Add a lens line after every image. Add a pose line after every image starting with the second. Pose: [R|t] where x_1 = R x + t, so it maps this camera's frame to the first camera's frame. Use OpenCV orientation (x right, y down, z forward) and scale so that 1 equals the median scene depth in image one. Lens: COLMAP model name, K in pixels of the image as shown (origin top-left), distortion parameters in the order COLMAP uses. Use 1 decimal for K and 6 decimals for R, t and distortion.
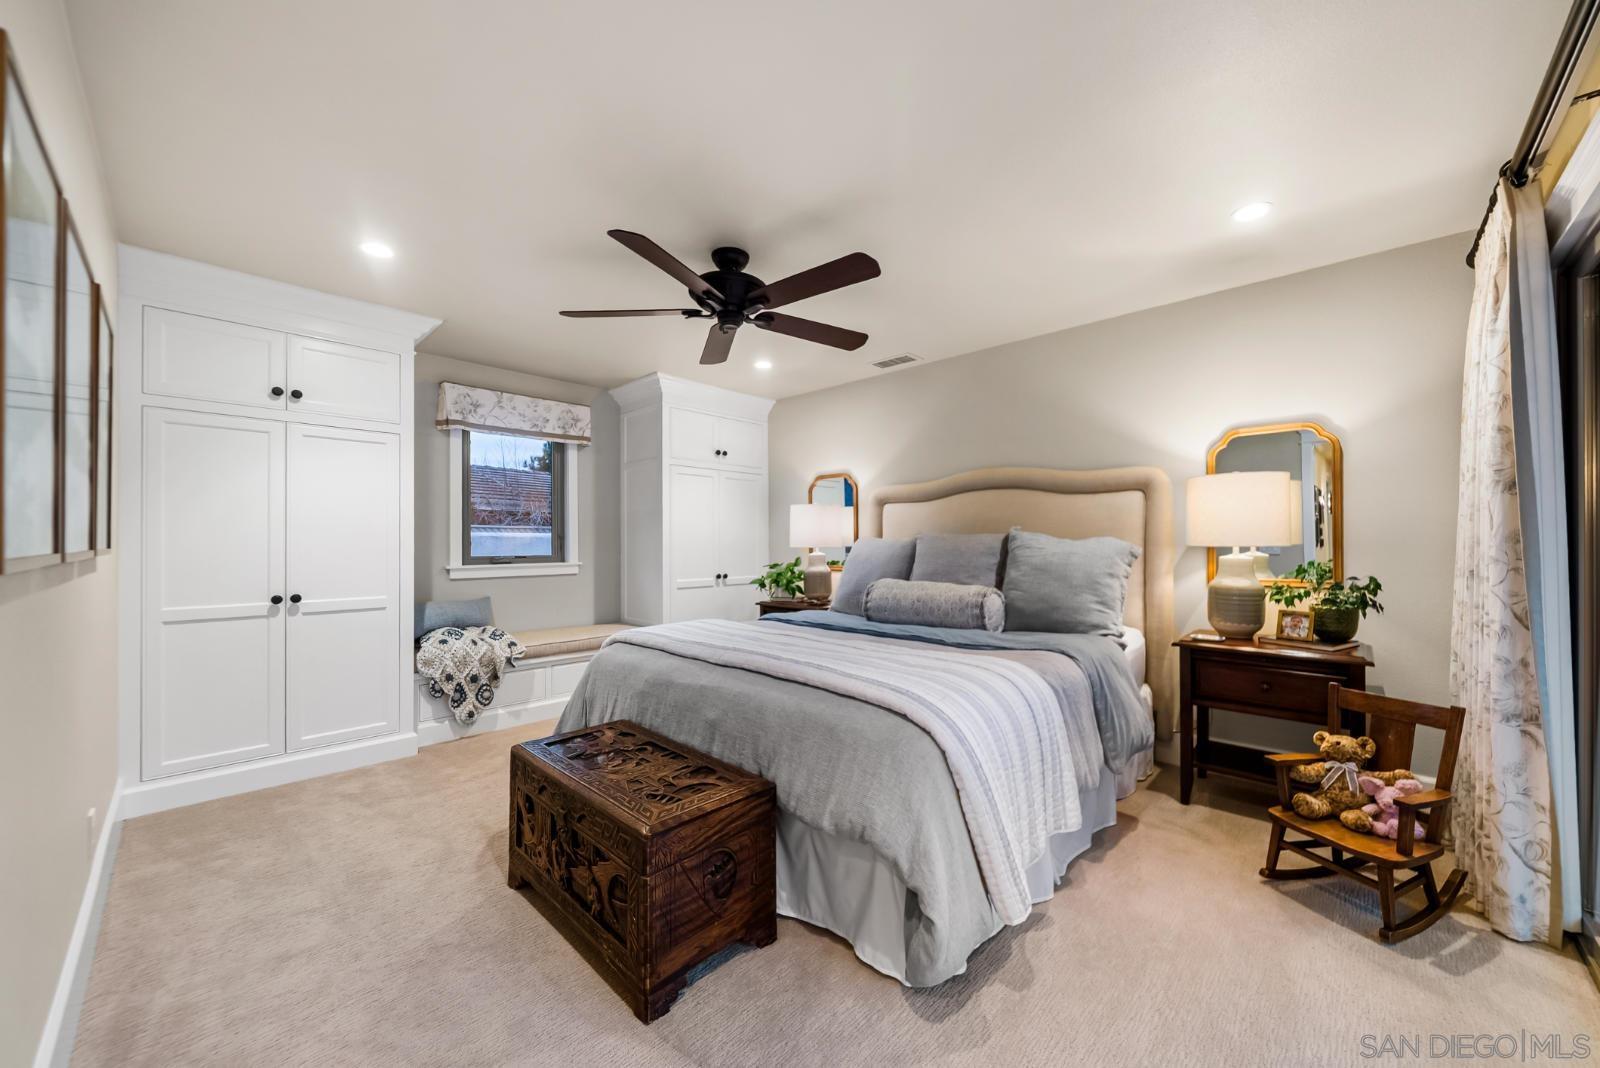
lens RADIAL K [[563.5, 0, 809.8], [0, 563.5, 533.7], [0, 0, 1]] dist [-0.001904, -0.000086]
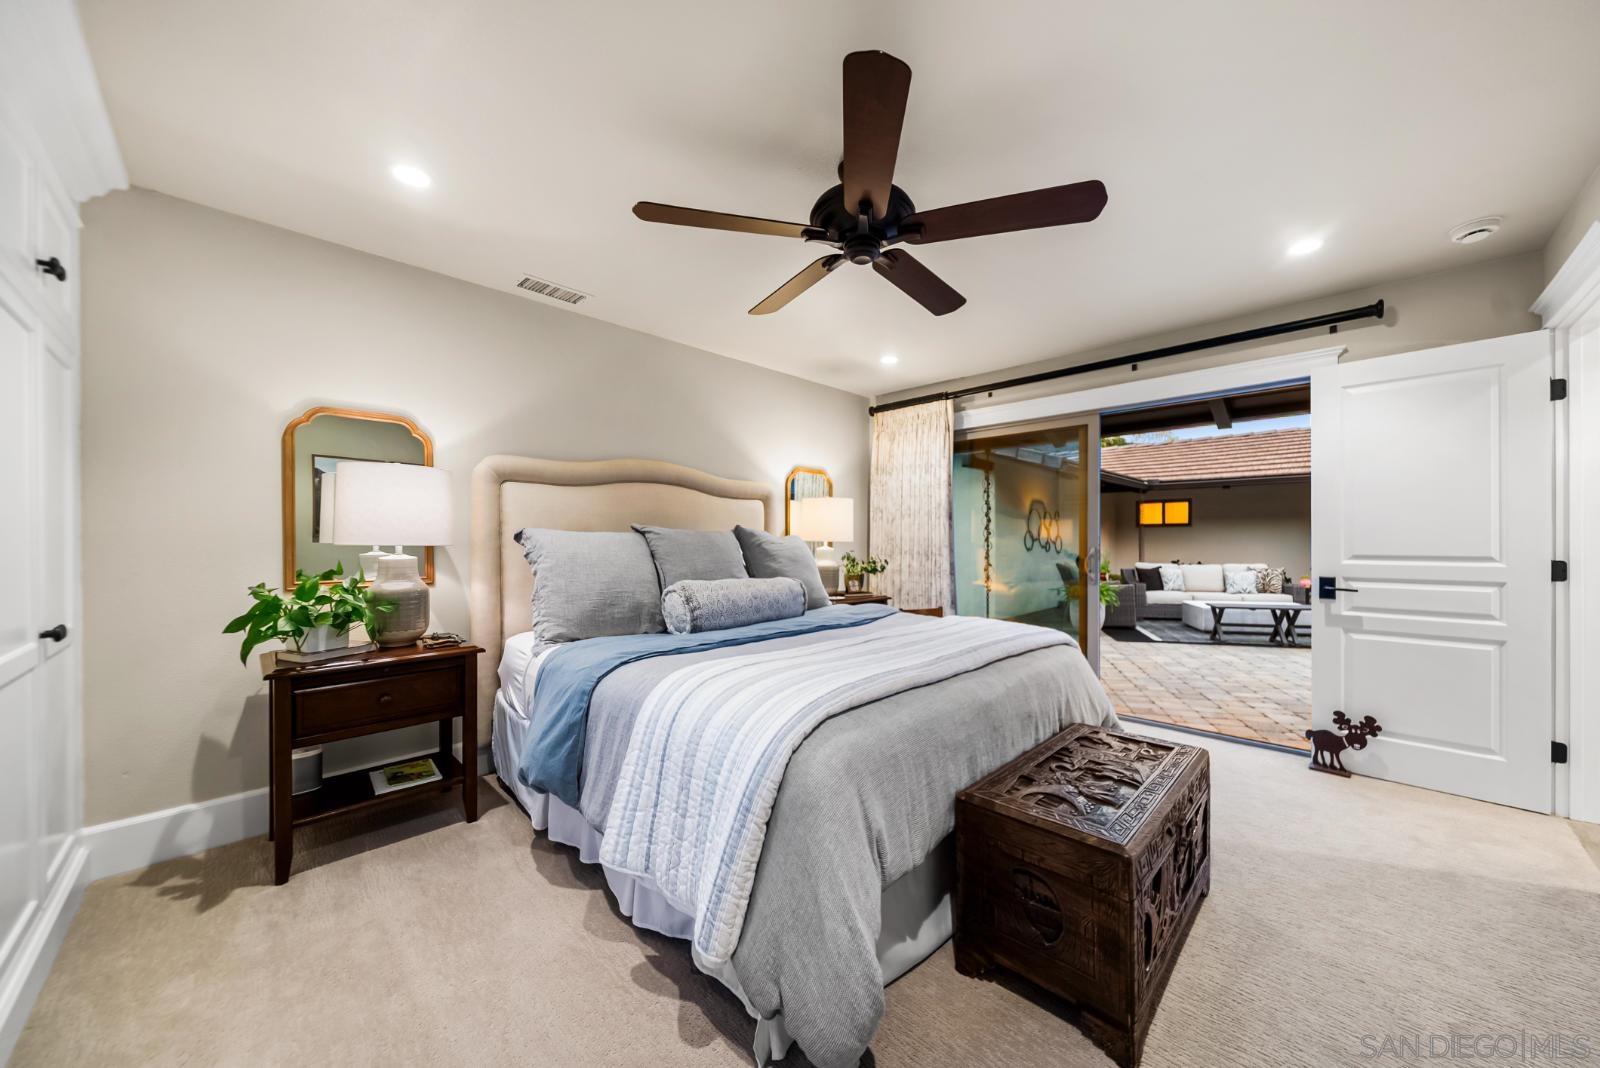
lens RADIAL K [[563.5, 0, 809.8], [0, 563.5, 533.7], [0, 0, 1]] dist [-0.001904, -0.000086]
pose [[0.035842, 0.023229, 0.999087, -0.770218], [0.004225, 0.999717, -0.023395, 0.033902], [-0.999349, 0.005060, 0.035733, 0.892089]]
